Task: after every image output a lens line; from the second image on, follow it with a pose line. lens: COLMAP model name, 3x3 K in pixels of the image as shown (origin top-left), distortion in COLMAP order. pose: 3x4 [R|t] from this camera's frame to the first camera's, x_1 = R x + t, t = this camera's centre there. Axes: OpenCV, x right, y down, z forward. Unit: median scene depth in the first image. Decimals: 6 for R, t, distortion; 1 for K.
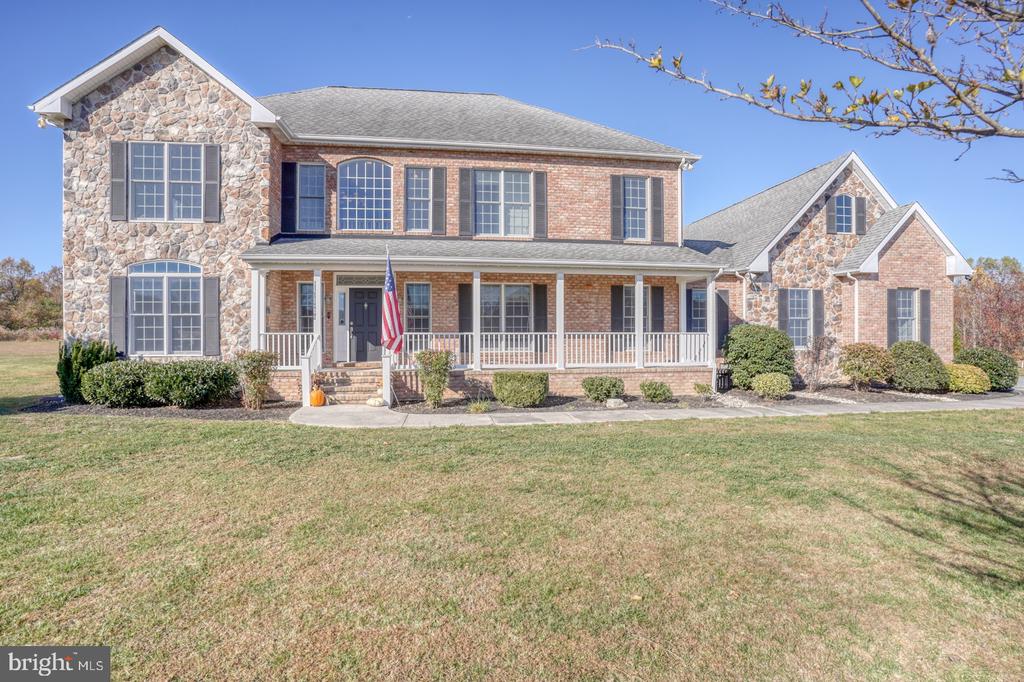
lens RADIAL K [[500.3, 0, 515.1], [0, 500.3, 341.6], [0, 0, 1]] dist [-0.035190, 0.000495]
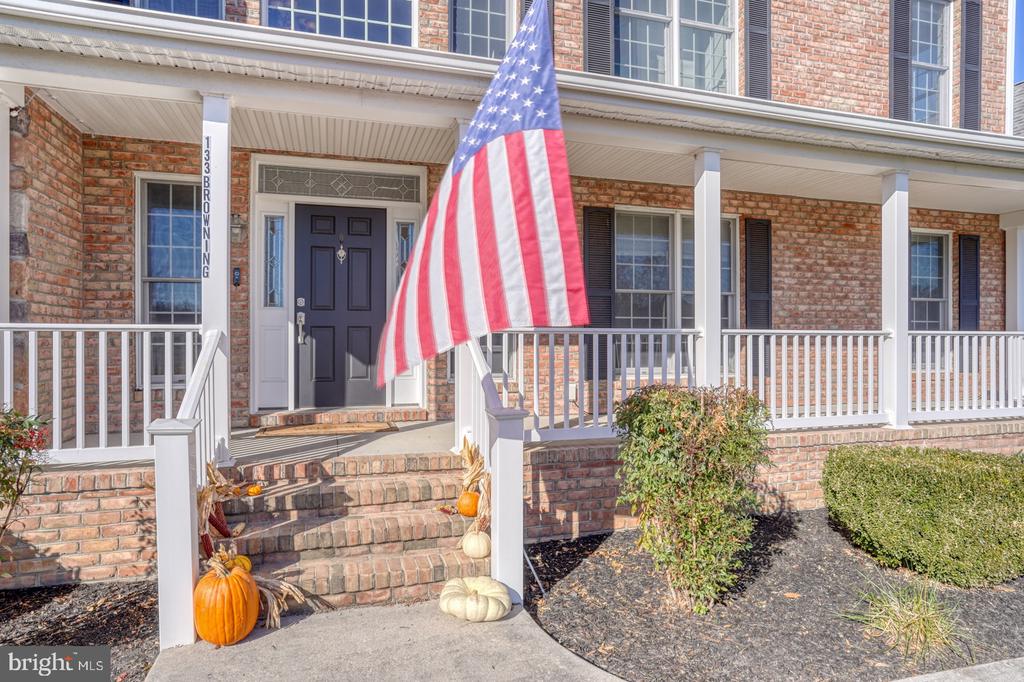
lens RADIAL K [[584.5, 0, 512.0], [0, 584.5, 341.0], [0, 0, 1]] dist [-0.000568, 0.001515]
pose [[0.987158, 0.003358, 0.159712, -0.247173], [-0.002188, 0.999969, -0.007498, -0.005573], [-0.159732, 0.007052, 0.987135, 0.562920]]
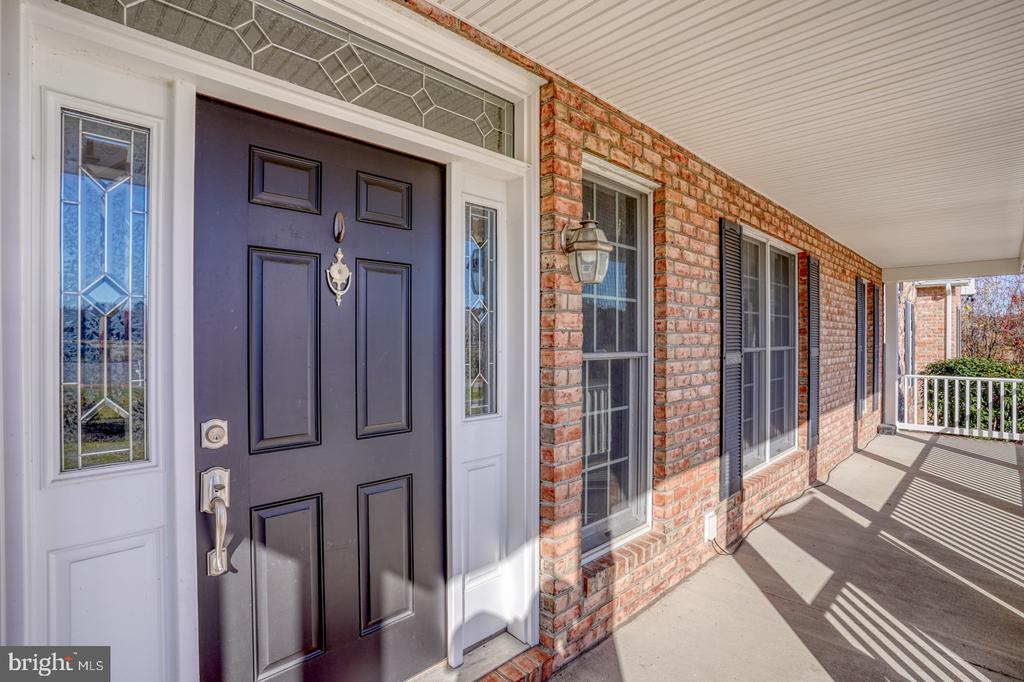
lens RADIAL K [[500.3, 0, 515.1], [0, 500.3, 341.6], [0, 0, 1]] dist [-0.035190, 0.000495]
pose [[0.795866, 0.001385, 0.605471, -0.344204], [-0.000287, 0.999998, -0.001910, -0.056430], [-0.605473, 0.001346, 0.795865, 0.886355]]
